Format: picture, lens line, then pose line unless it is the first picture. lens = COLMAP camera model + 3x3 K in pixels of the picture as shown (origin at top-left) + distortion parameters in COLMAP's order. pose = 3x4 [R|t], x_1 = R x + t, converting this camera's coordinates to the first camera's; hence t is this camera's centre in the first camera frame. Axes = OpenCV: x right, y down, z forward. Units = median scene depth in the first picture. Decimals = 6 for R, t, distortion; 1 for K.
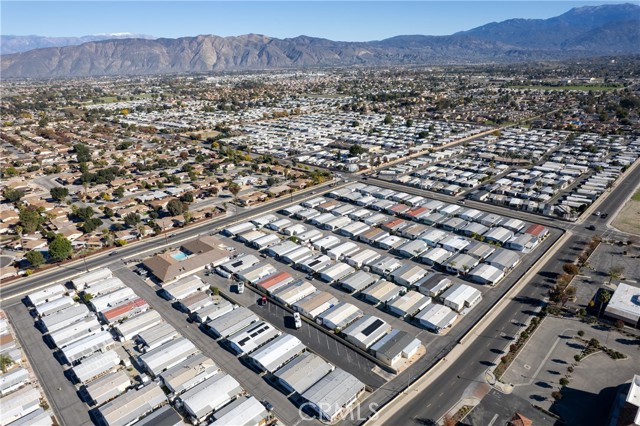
lens RADIAL K [[408.1, 0, 315.4], [0, 408.1, 214.9], [0, 0, 1]] dist [-0.064400, 0.056421]
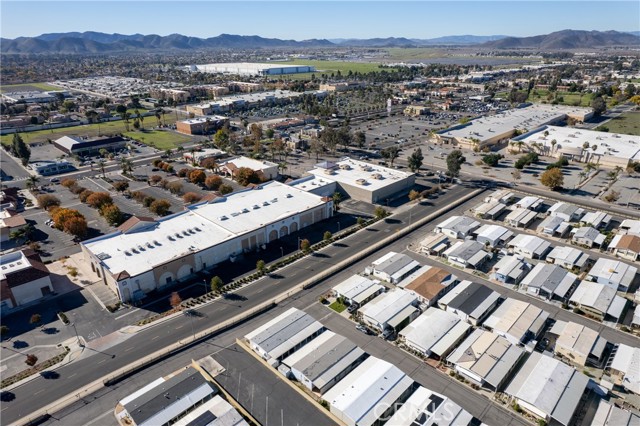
lens RADIAL K [[408.1, 0, 319.8], [0, 408.1, 211.2], [0, 0, 1]] dist [-0.064400, 0.056421]
pose [[-0.999600, 0.027356, 0.007223, -0.028640], [0.024843, 0.726415, 0.686807, -0.234028], [0.013541, 0.686711, -0.726804, 1.099599]]
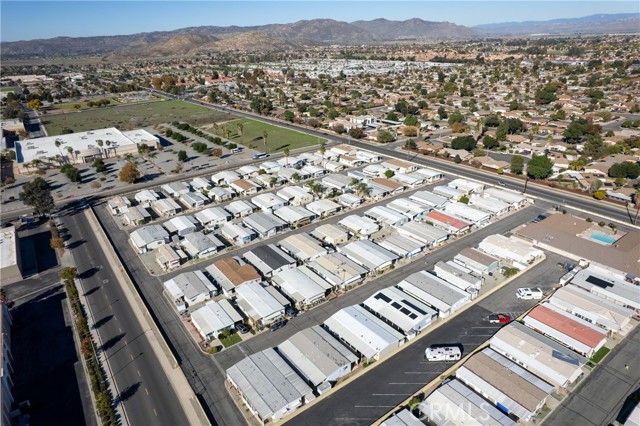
lens RADIAL K [[408.1, 0, 316.7], [0, 408.1, 214.3], [0, 0, 1]] dist [-0.064400, 0.056421]
pose [[-0.165884, 0.424887, -0.889918, 0.406486], [-0.307778, 0.835037, 0.456055, -0.111482], [0.936886, 0.349549, -0.007748, 0.755791]]
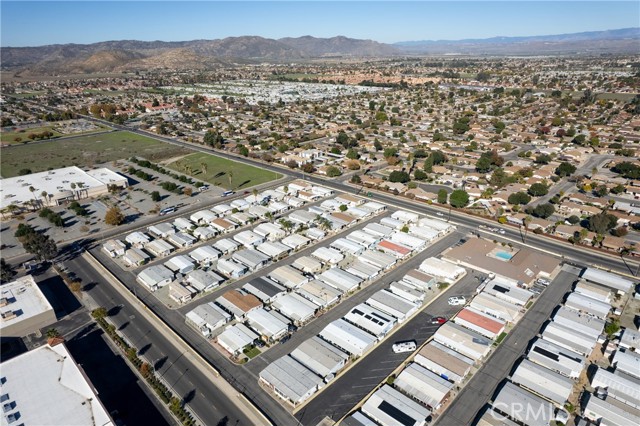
lens RADIAL K [[408.1, 0, 315.5], [0, 408.1, 212.0], [0, 0, 1]] dist [-0.064400, 0.056421]
pose [[-0.004462, 0.394341, -0.918953, 0.619743], [-0.331856, 0.866300, 0.373358, -0.241331], [0.943320, 0.306626, 0.126998, 0.618331]]
